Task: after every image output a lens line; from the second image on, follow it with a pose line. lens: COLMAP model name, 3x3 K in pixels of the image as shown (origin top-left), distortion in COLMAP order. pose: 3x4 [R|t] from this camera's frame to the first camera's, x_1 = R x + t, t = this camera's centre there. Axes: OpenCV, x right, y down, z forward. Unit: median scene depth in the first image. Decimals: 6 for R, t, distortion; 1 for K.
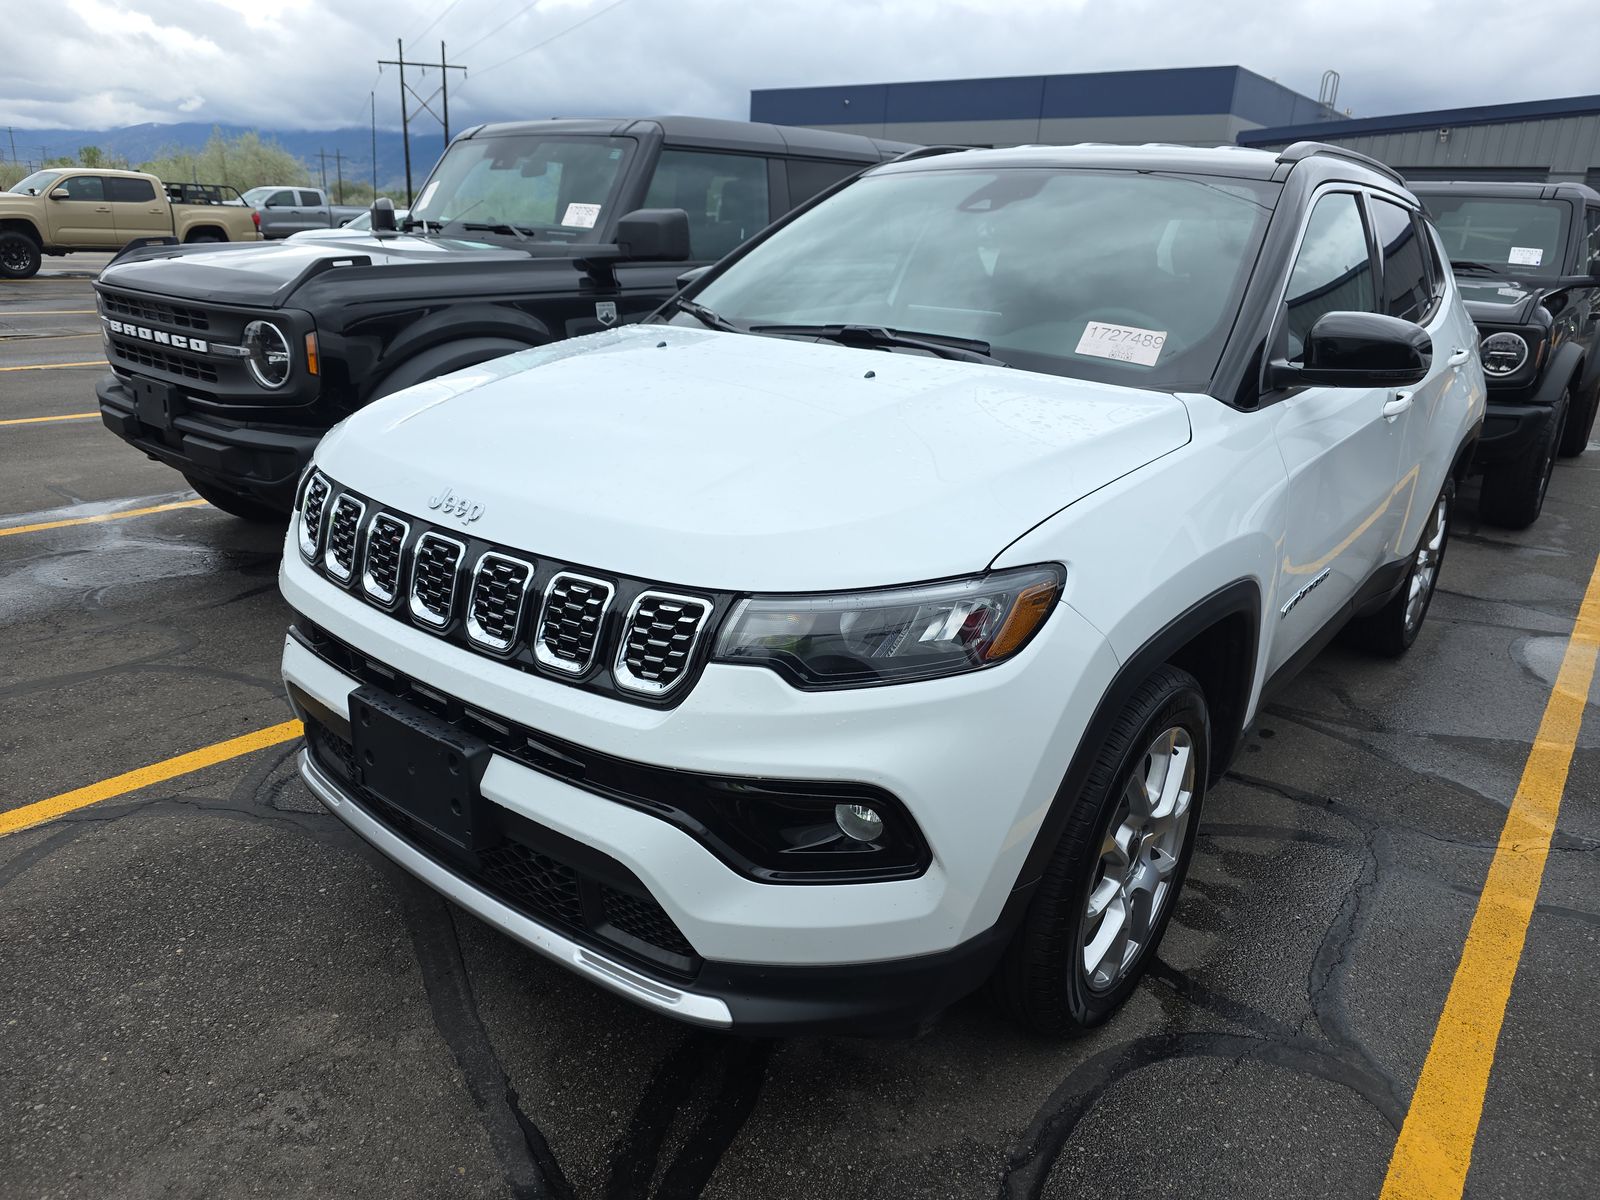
lens RADIAL K [[1109.6, 0, 757.1], [0, 1109.6, 603.4], [0, 0, 1]] dist [0.035809, -0.035589]
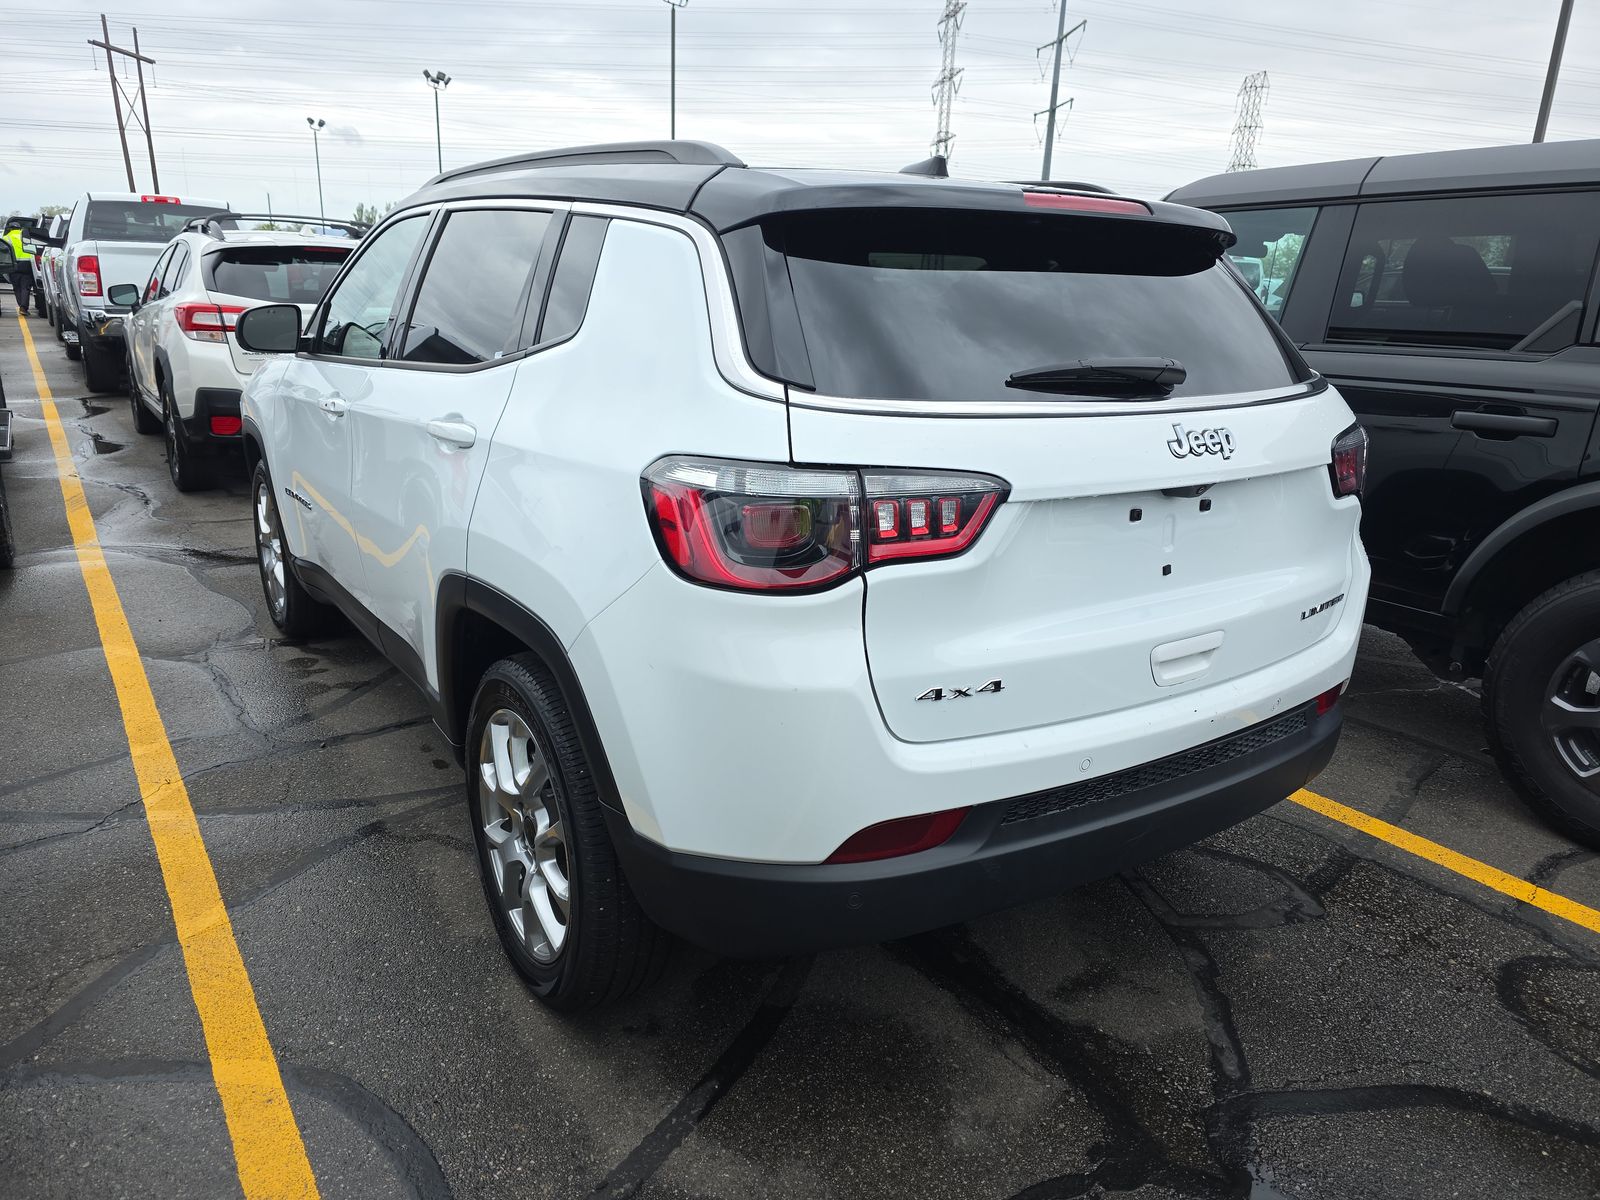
lens RADIAL K [[1110.6, 0, 793.9], [0, 1110.6, 601.8], [0, 0, 1]] dist [0.044700, -0.043871]
pose [[-0.293511, 0.229522, -0.927993, 1.423221], [-0.344435, 0.880157, 0.326631, -0.491323], [0.891749, 0.415503, -0.179280, 1.609301]]
